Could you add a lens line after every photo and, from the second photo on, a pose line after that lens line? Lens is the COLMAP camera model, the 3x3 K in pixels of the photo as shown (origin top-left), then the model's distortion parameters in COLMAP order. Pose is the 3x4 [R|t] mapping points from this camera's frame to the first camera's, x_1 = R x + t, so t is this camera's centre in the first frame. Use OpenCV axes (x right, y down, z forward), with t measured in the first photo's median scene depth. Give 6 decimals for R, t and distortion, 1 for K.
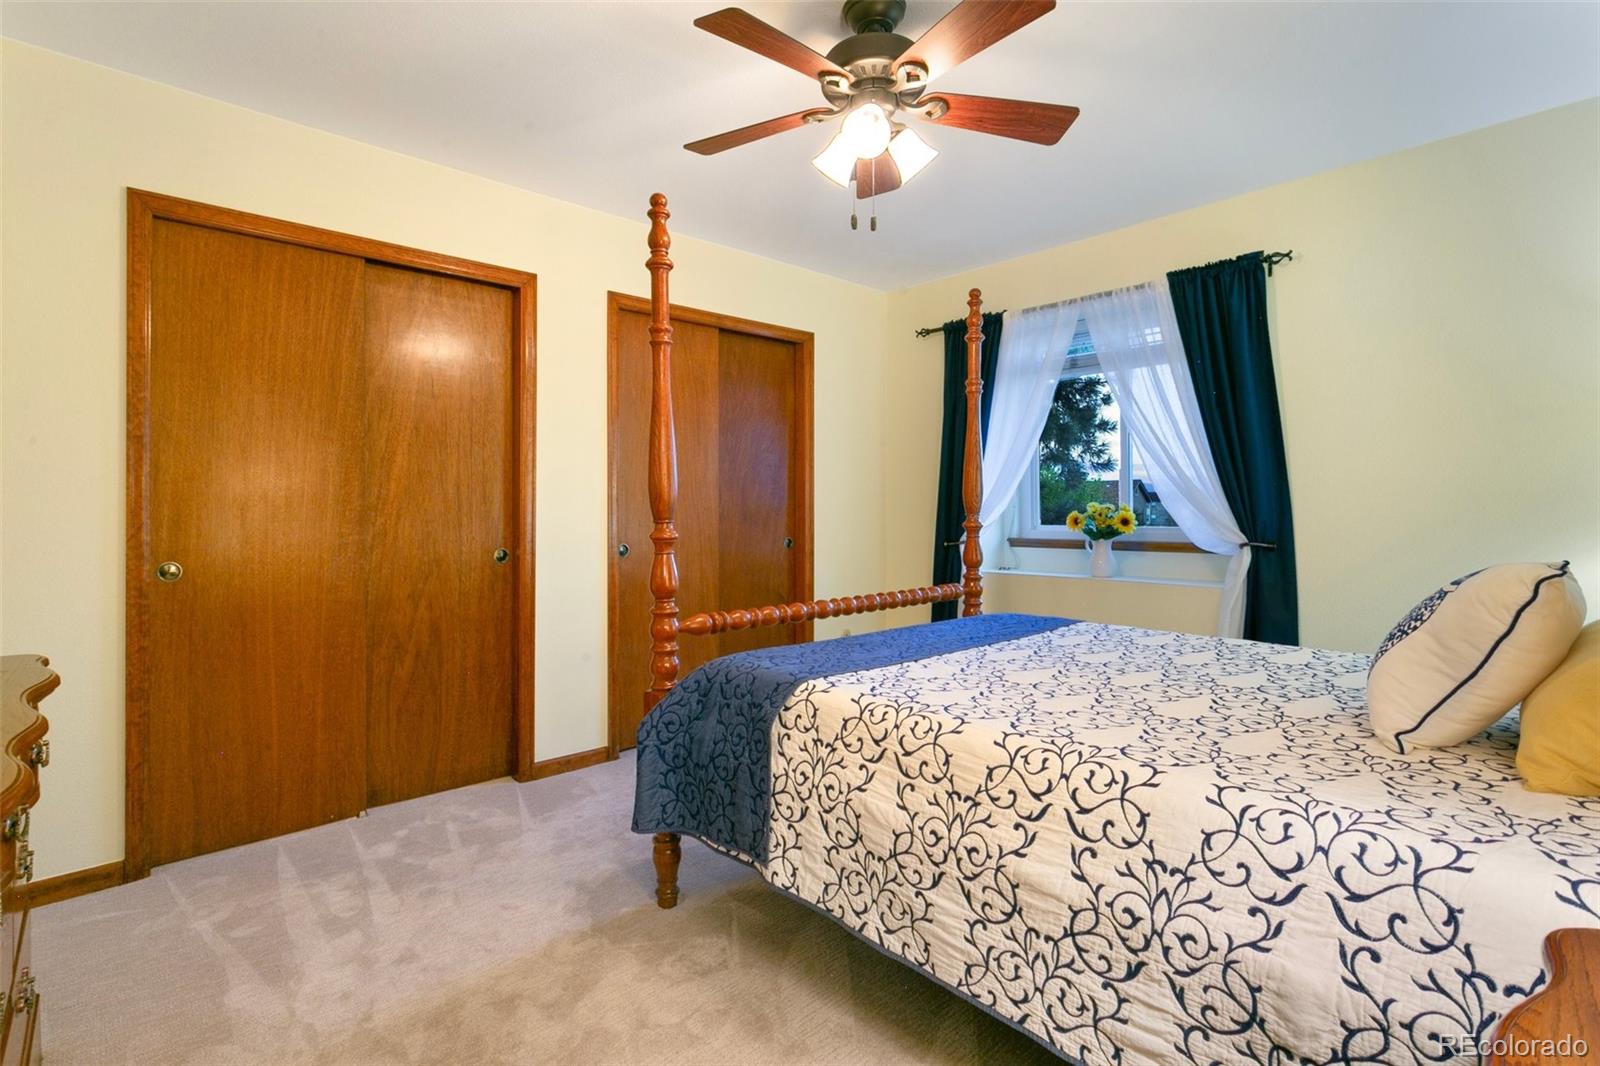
lens RADIAL K [[754.1, 0, 793.9], [0, 754.1, 520.4], [0, 0, 1]] dist [-0.001949, 0.002811]
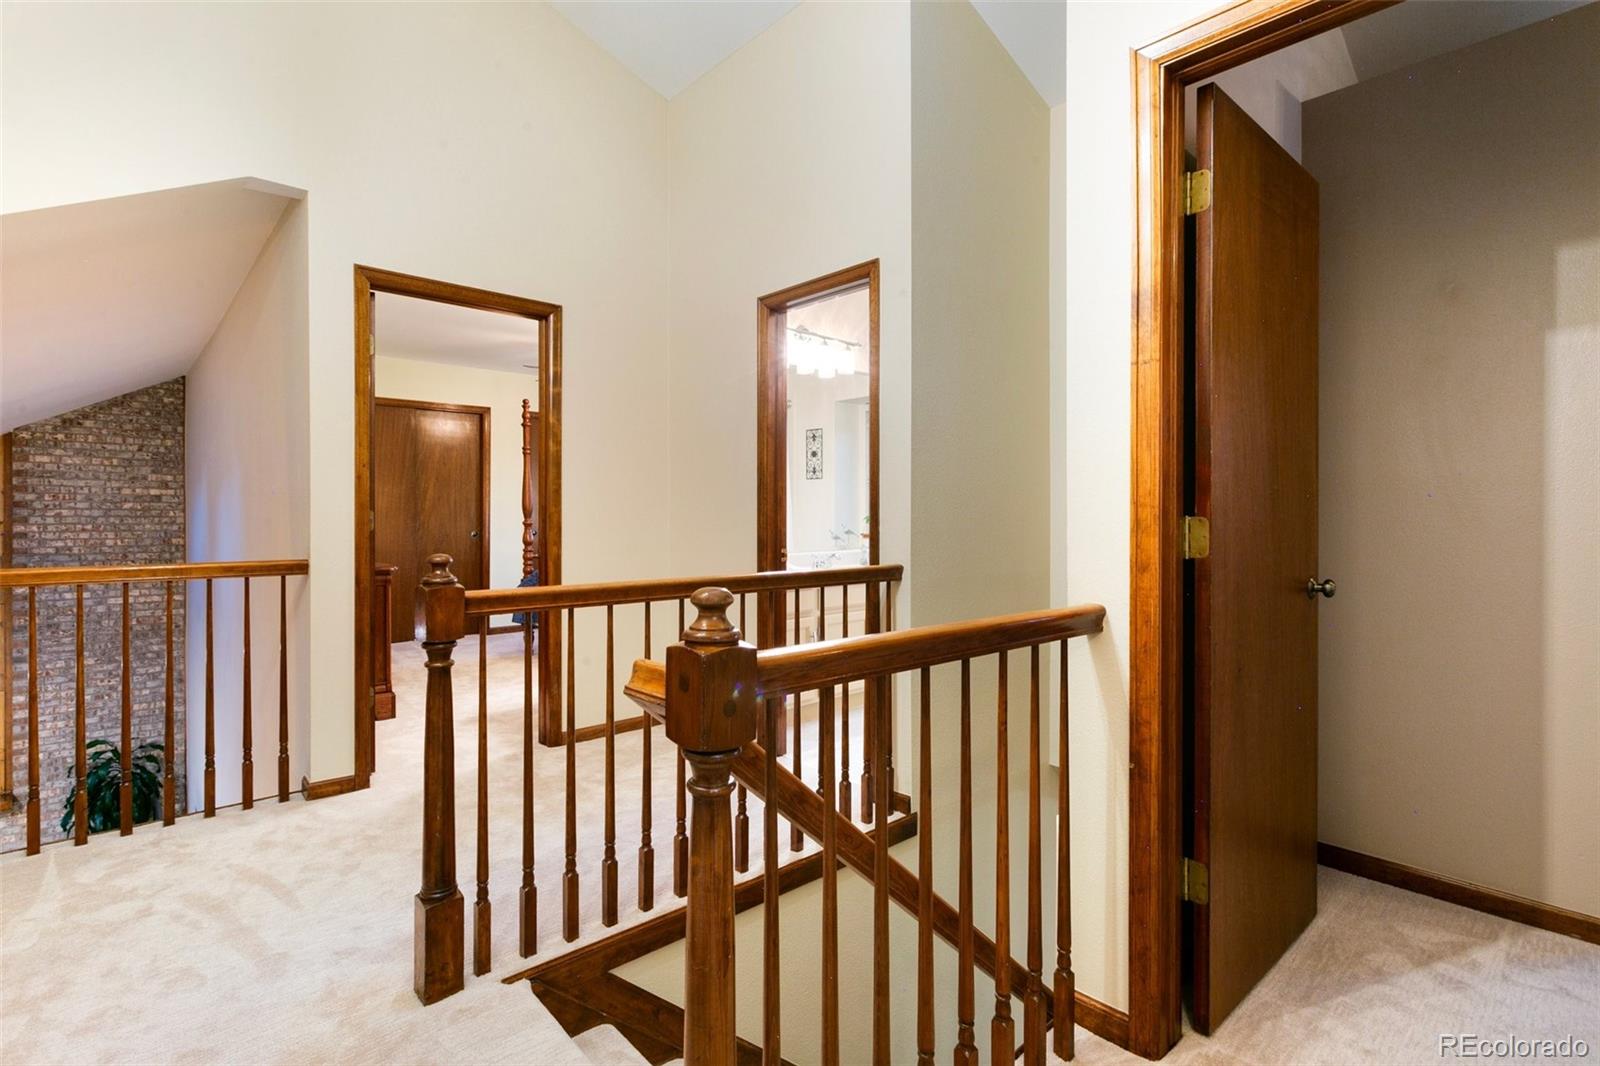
lens RADIAL K [[754.1, 0, 777.2], [0, 754.1, 521.3], [0, 0, 1]] dist [-0.001949, 0.002811]
pose [[0.999673, 0.000020, -0.025570, 0.572302], [-0.000142, 0.999989, -0.004768, 0.020349], [0.025569, 0.004770, 0.999662, -1.224562]]
